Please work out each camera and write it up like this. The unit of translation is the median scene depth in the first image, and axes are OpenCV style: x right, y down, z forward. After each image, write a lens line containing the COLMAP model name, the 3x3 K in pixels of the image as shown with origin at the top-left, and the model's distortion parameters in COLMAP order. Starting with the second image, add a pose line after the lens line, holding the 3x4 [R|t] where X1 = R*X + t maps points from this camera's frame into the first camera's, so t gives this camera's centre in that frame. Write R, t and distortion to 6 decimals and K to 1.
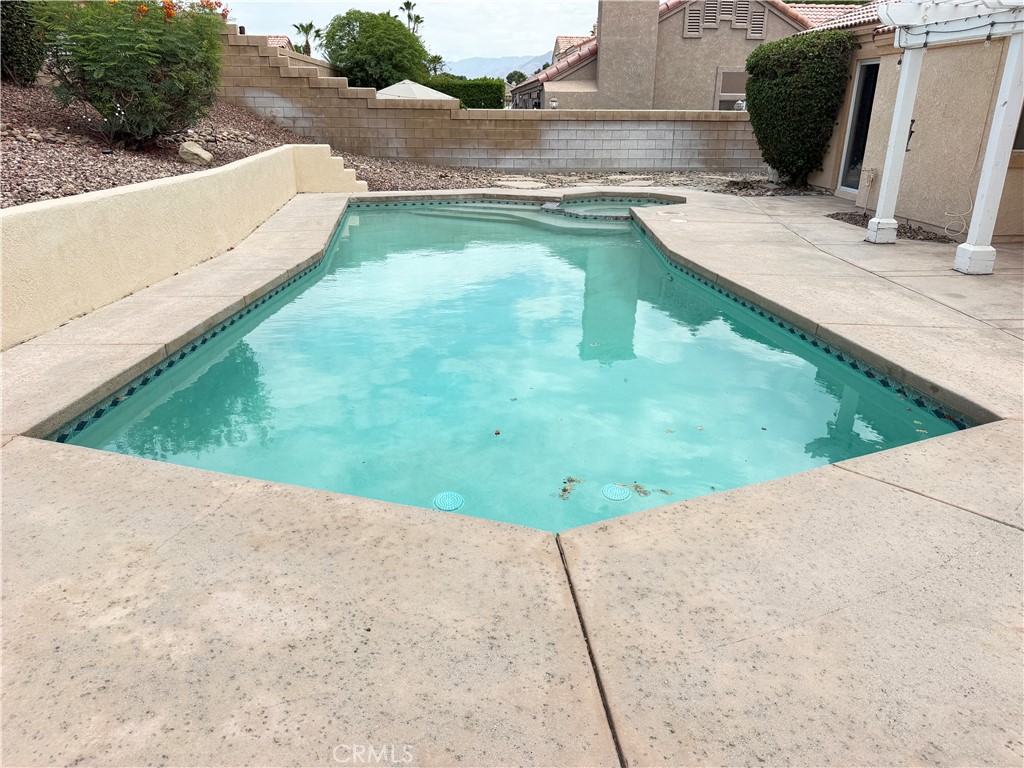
lens RADIAL K [[742.1, 0, 509.4], [0, 742.1, 382.0], [0, 0, 1]] dist [0.023866, -0.044765]
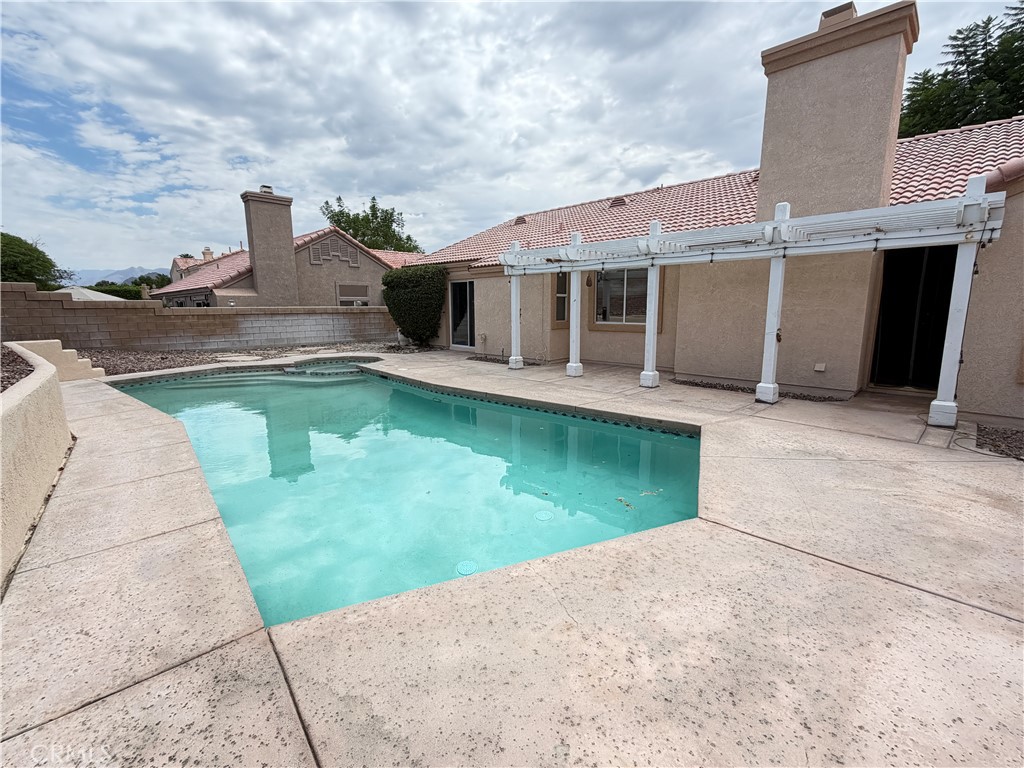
lens RADIAL K [[454.1, 0, 515.1], [0, 454.1, 388.6], [0, 0, 1]] dist [-0.000570, 0.000352]
pose [[0.735000, -0.133057, 0.664884, -0.225955], [0.244007, 0.966770, -0.076268, -0.031103], [-0.632642, 0.218293, 0.743042, 0.082044]]
